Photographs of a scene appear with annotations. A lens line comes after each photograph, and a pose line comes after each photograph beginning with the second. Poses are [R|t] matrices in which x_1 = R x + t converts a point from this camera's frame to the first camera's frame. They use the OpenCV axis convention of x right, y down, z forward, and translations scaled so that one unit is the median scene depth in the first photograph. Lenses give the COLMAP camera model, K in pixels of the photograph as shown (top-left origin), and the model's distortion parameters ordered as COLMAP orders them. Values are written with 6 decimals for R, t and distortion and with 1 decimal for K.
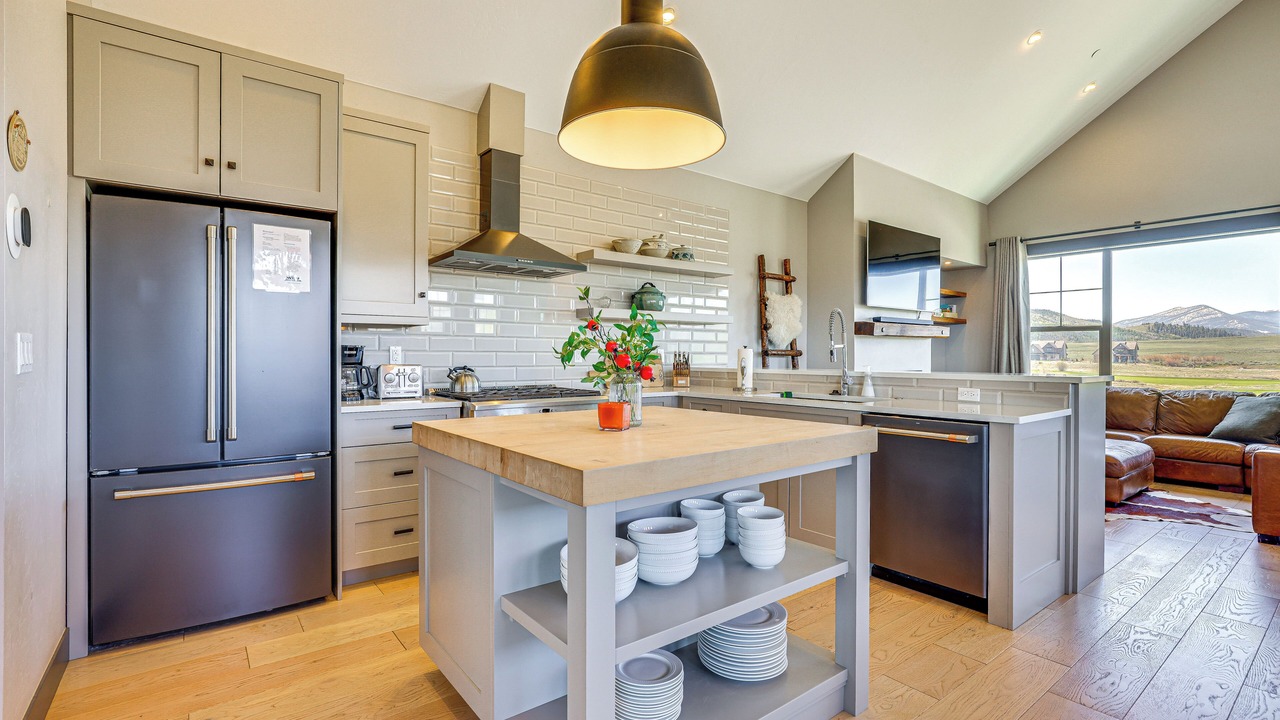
lens RADIAL K [[578.6, 0, 643.7], [0, 578.6, 361.2], [0, 0, 1]] dist [-0.016919, 0.000296]
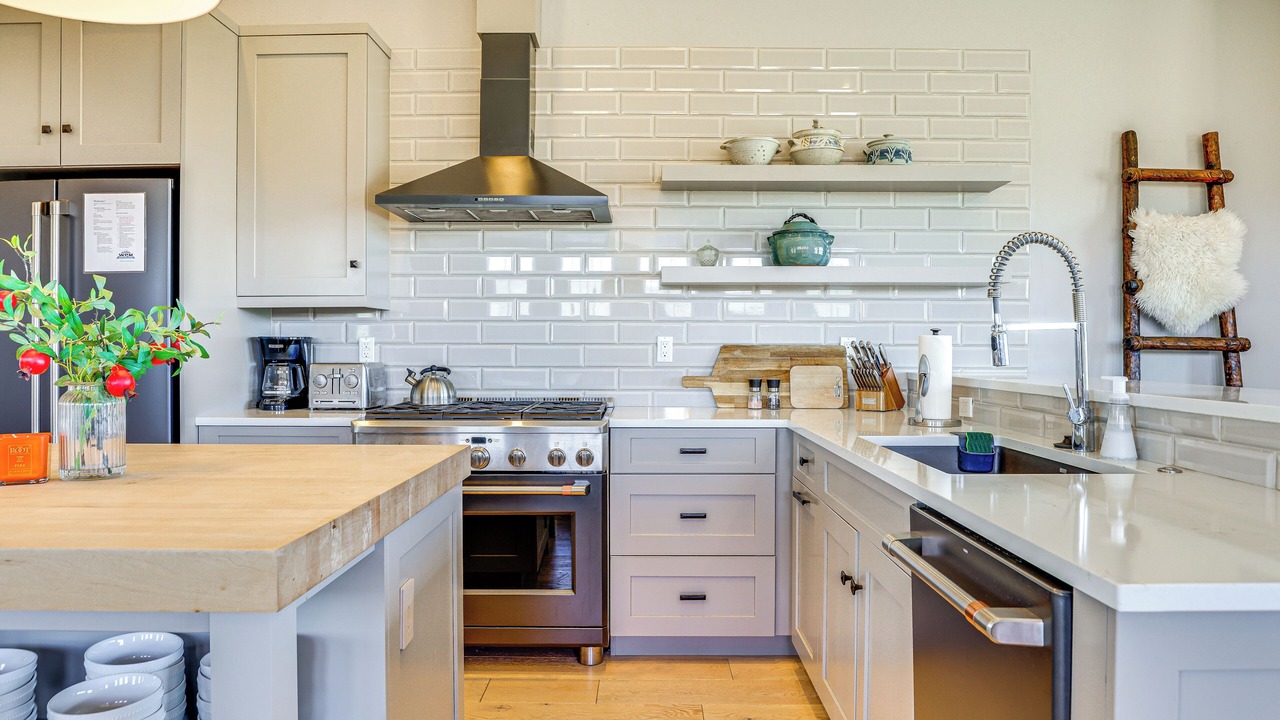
lens RADIAL K [[849.7, 0, 637.5], [0, 849.7, 353.7], [0, 0, 1]] dist [-0.045998, 0.001670]
pose [[0.783596, 0.002755, -0.621264, 0.383163], [-0.006092, 0.999976, -0.003249, -0.003014], [0.621240, 0.006331, 0.783594, 0.294897]]
